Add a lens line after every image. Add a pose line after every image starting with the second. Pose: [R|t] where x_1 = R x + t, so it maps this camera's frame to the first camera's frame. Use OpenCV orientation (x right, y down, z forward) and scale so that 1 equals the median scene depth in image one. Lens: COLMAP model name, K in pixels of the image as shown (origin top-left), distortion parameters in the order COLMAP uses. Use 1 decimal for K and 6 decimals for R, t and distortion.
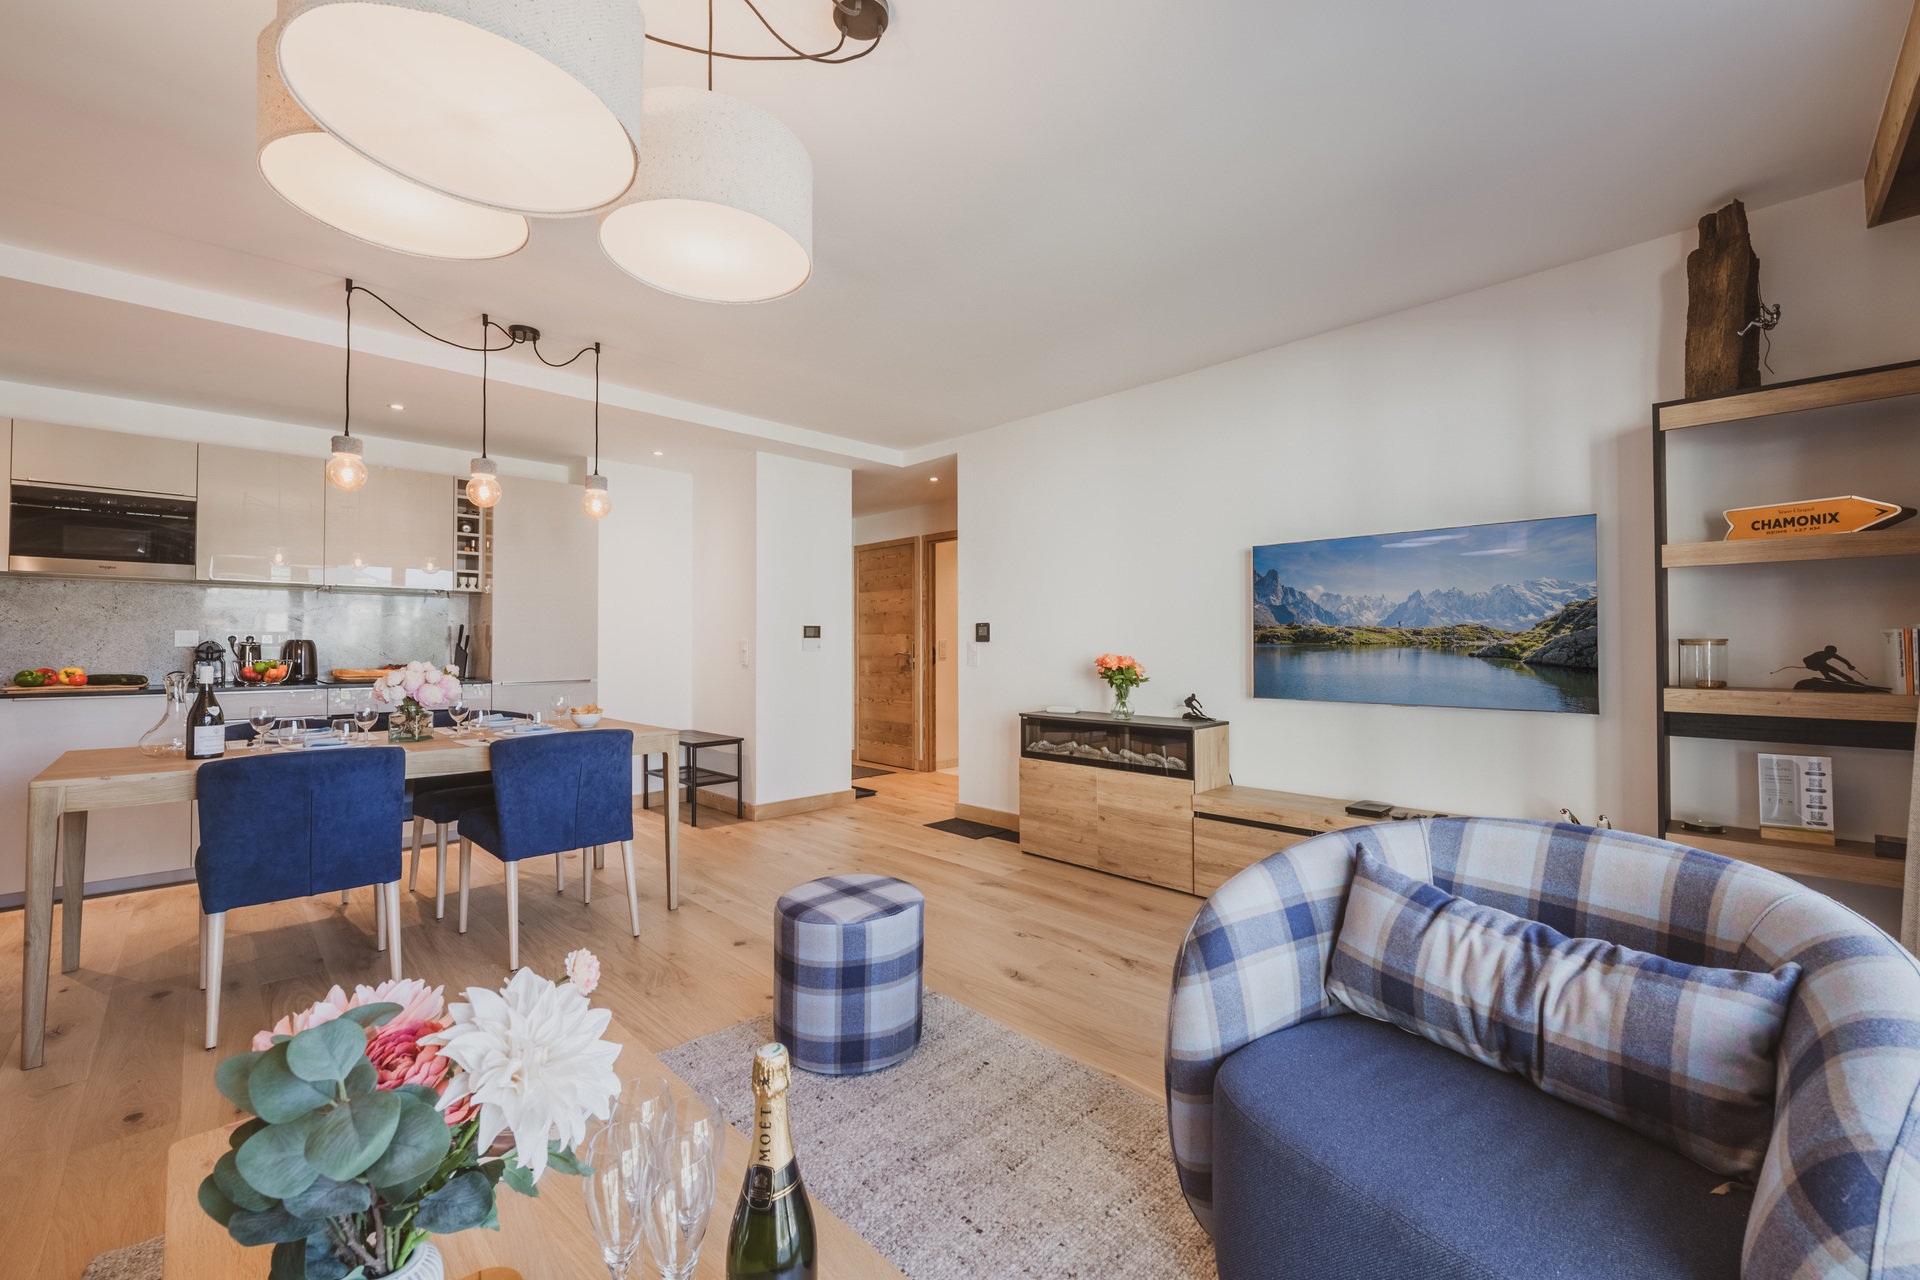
lens RADIAL K [[757.3, 0, 960.0], [0, 757.3, 640.0], [0, 0, 1]] dist [0.000527, 0.000027]
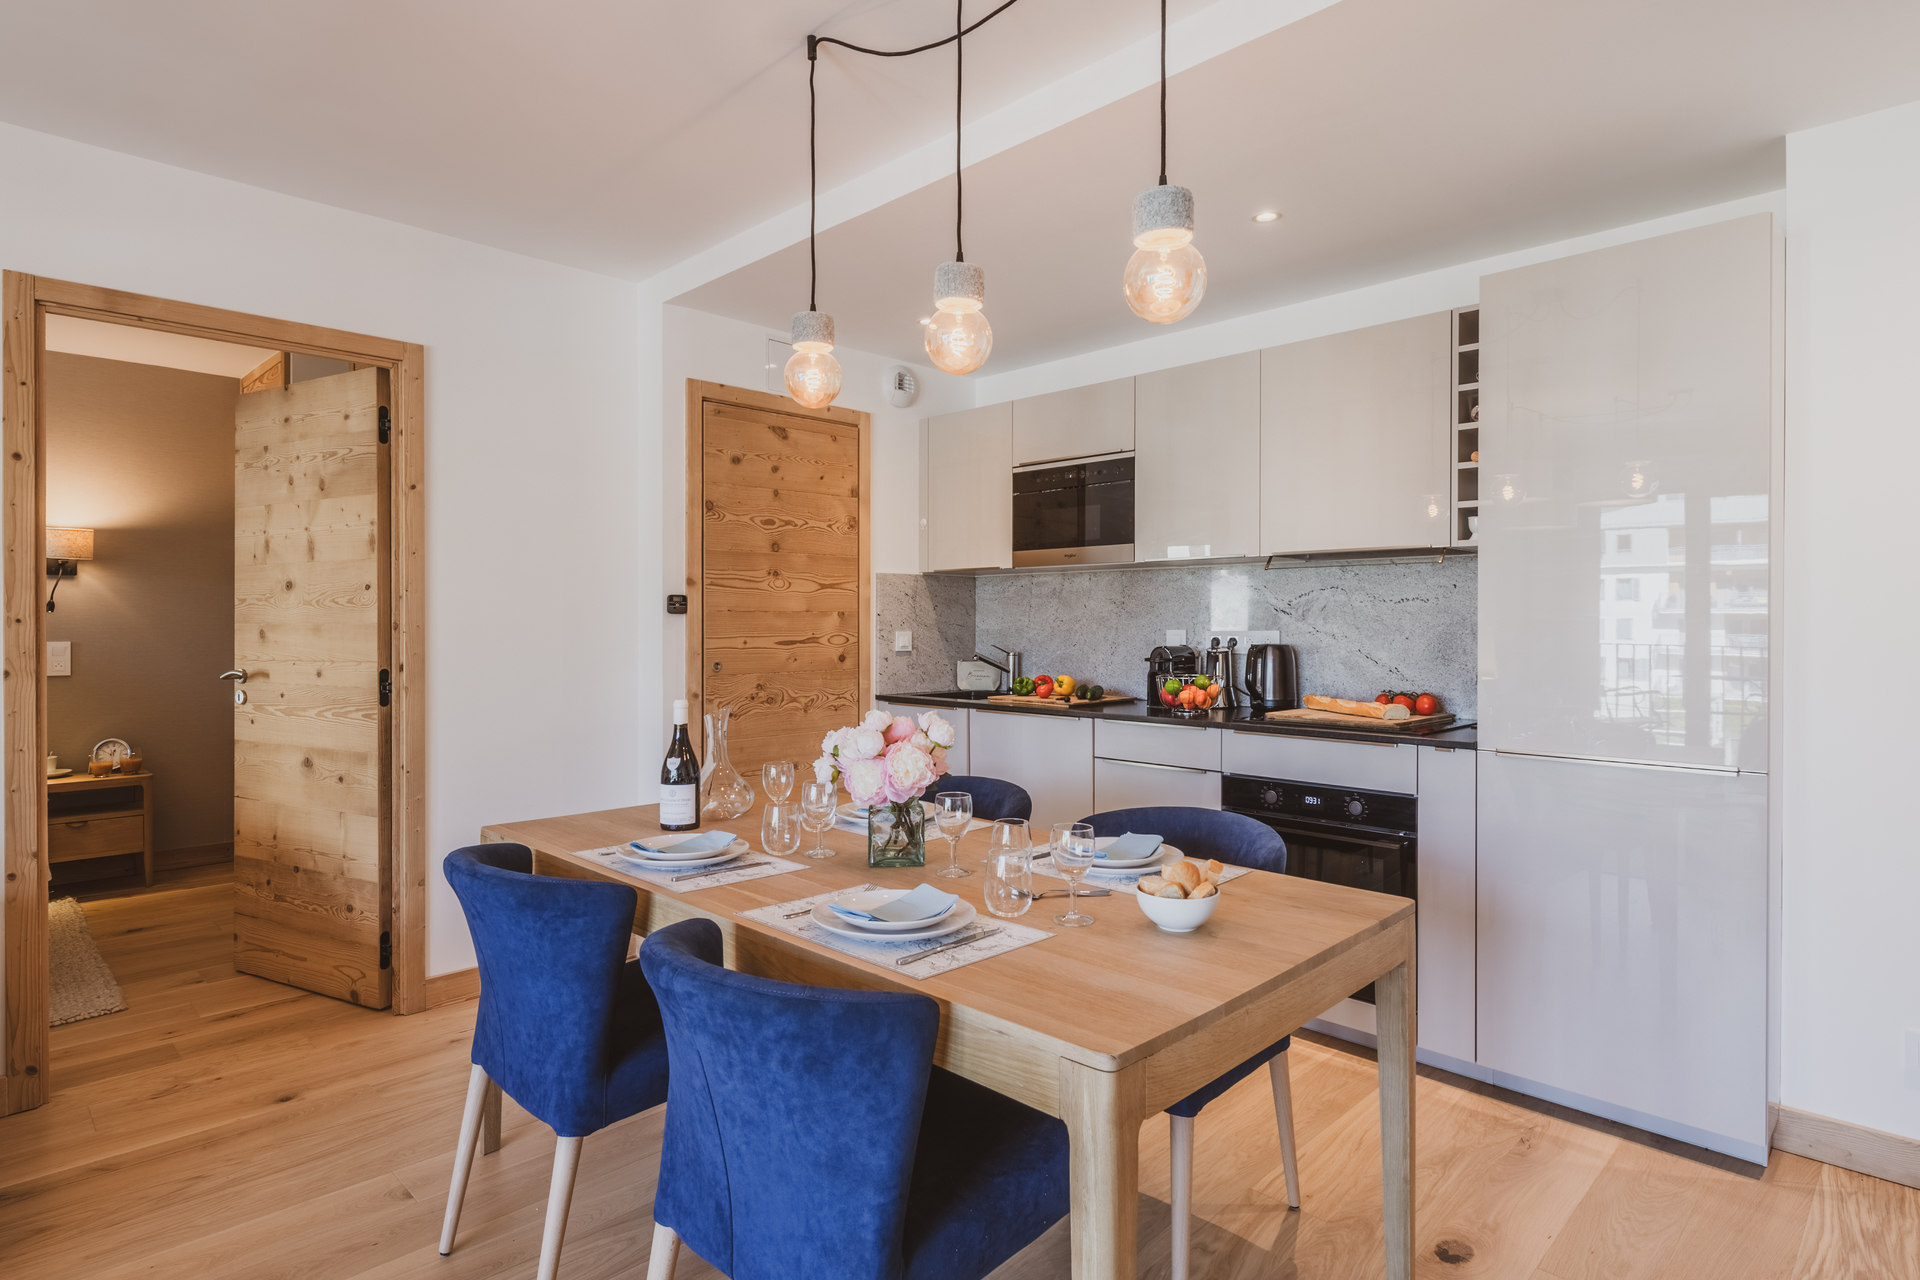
lens RADIAL K [[1009.4, 0, 960.0], [0, 1009.4, 640.0], [0, 0, 1]] dist [0.001527, 0.000141]
pose [[0.008471, 0.019543, -0.999773, -0.028537], [0.010852, 0.999748, 0.019635, -0.026680], [0.999905, -0.011015, 0.008257, 0.847774]]
